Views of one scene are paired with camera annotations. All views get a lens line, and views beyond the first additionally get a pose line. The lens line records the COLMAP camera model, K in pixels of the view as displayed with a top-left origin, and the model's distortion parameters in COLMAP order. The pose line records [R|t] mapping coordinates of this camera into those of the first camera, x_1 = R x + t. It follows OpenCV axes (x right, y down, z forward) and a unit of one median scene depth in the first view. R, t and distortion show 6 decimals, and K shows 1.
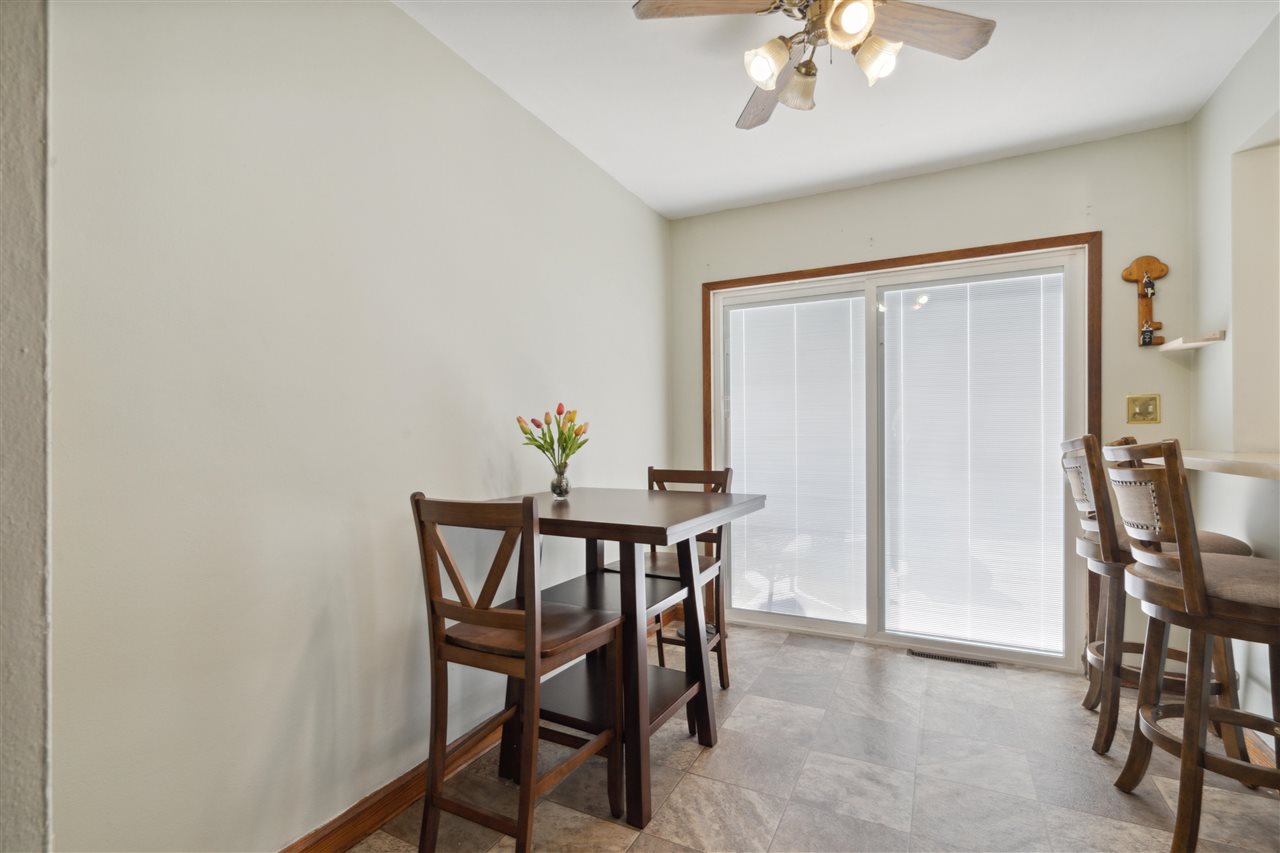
lens RADIAL K [[590.8, 0, 647.1], [0, 590.8, 427.9], [0, 0, 1]] dist [-0.002568, -0.000215]
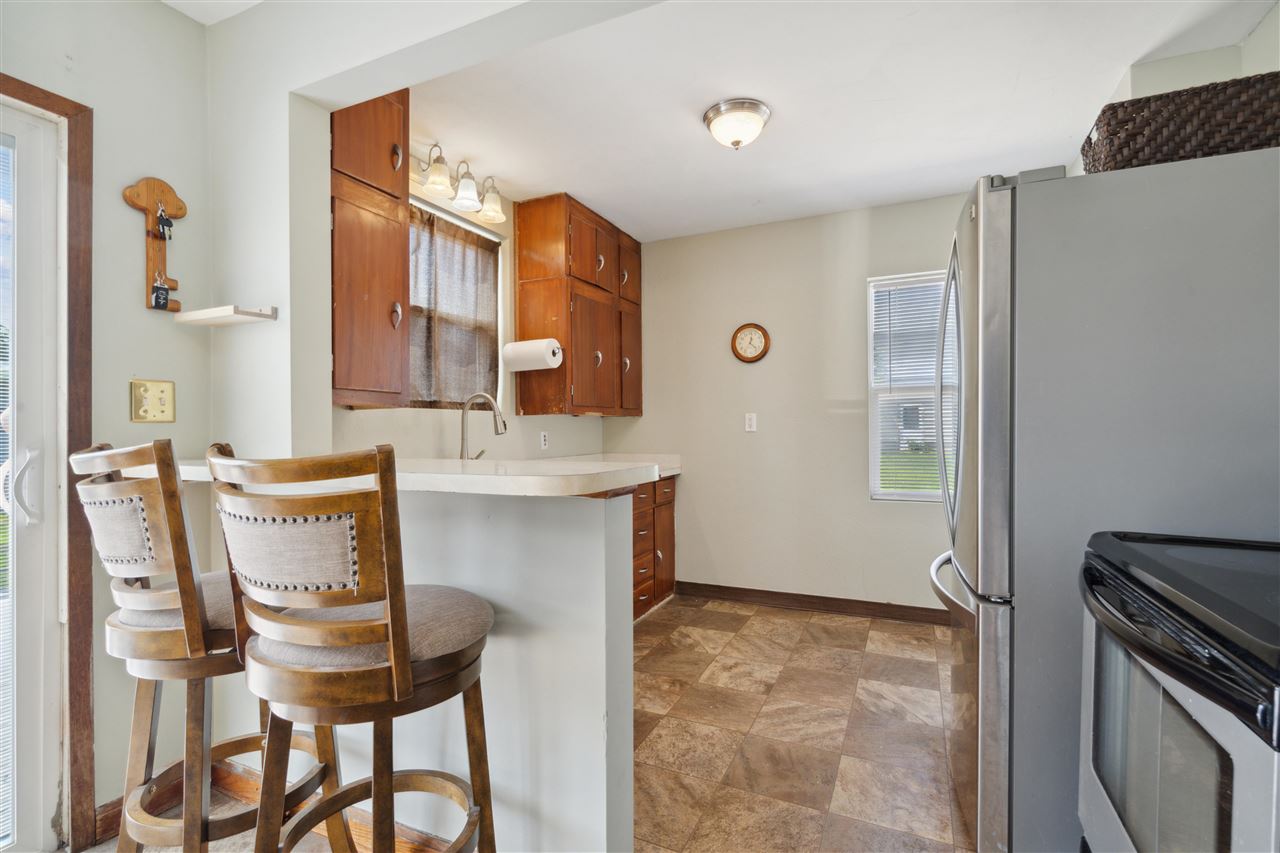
lens RADIAL K [[545.0, 0, 643.1], [0, 545.0, 451.1], [0, 0, 1]] dist [0.016901, -0.014620]
pose [[-0.030517, -0.038481, 0.998793, 0.171737], [-0.006334, 0.999246, 0.038305, 0.001183], [-0.999514, -0.005157, -0.030738, 0.443594]]
